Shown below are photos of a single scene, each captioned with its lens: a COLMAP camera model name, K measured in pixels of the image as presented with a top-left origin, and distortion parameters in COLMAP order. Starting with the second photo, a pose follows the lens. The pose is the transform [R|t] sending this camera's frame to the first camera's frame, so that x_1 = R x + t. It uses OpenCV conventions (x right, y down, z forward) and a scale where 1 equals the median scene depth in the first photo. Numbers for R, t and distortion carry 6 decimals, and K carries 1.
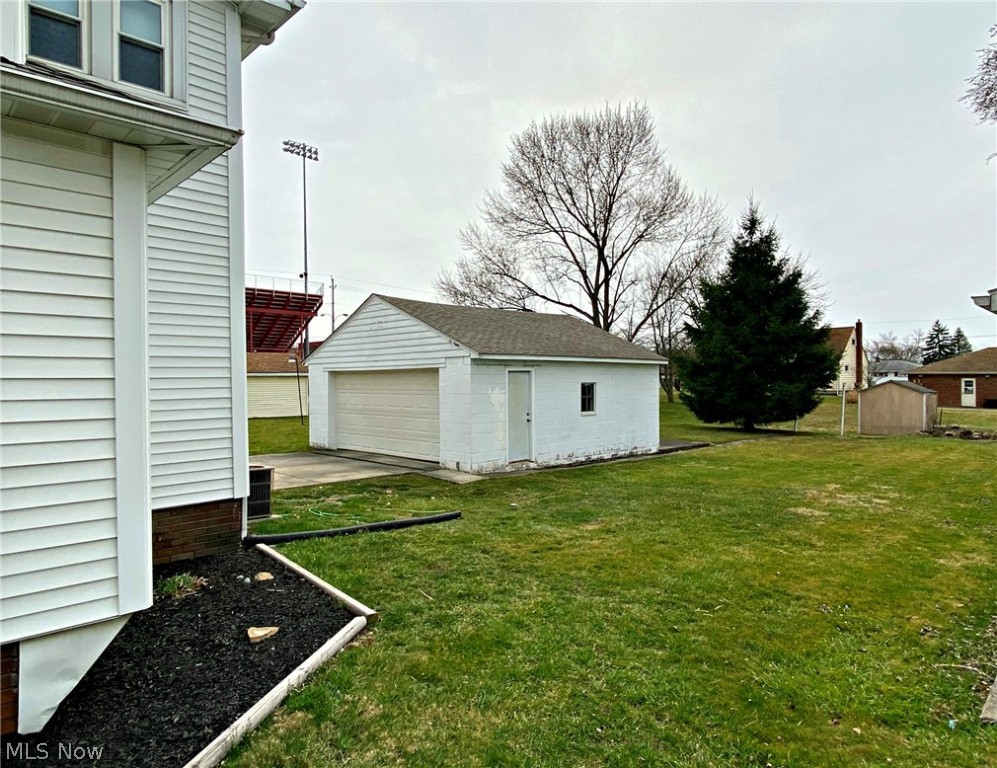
lens RADIAL K [[620.9, 0, 498.5], [0, 620.9, 384.0], [0, 0, 1]] dist [0.036734, -0.000160]
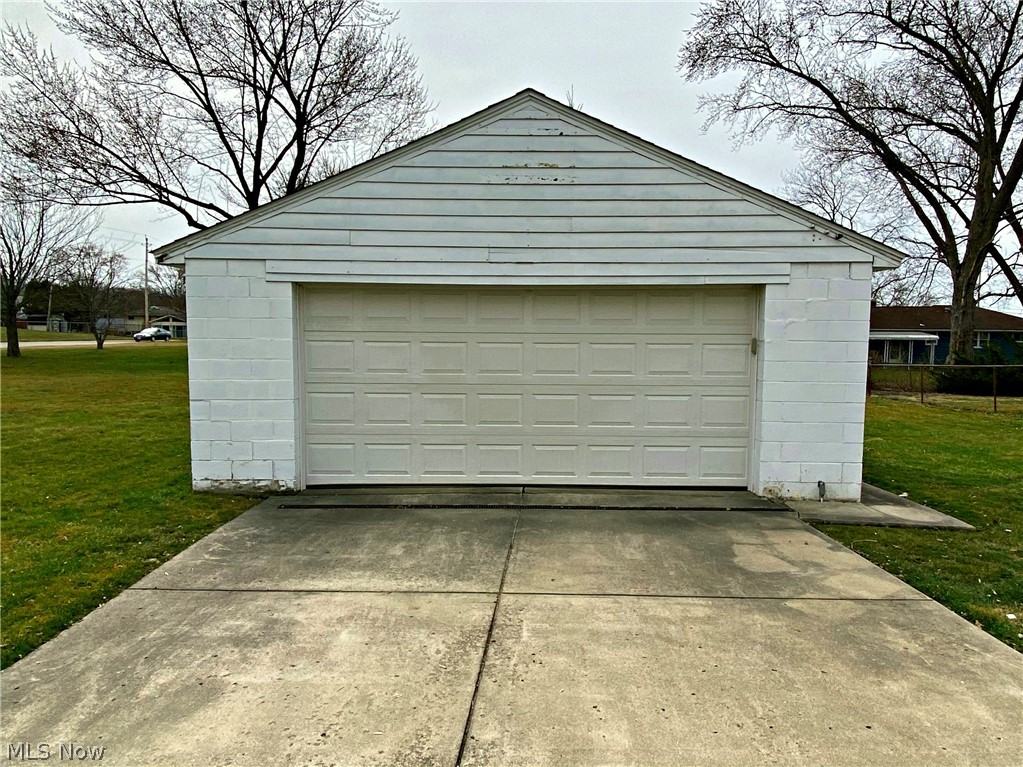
lens RADIAL K [[685.2, 0, 511.5], [0, 685.2, 383.5], [0, 0, 1]] dist [-0.000208, -0.000076]
pose [[0.690886, -0.047873, 0.721377, -0.587458], [-0.007650, 0.997265, 0.073509, 0.009972], [-0.722923, -0.056305, 0.688631, 0.769380]]
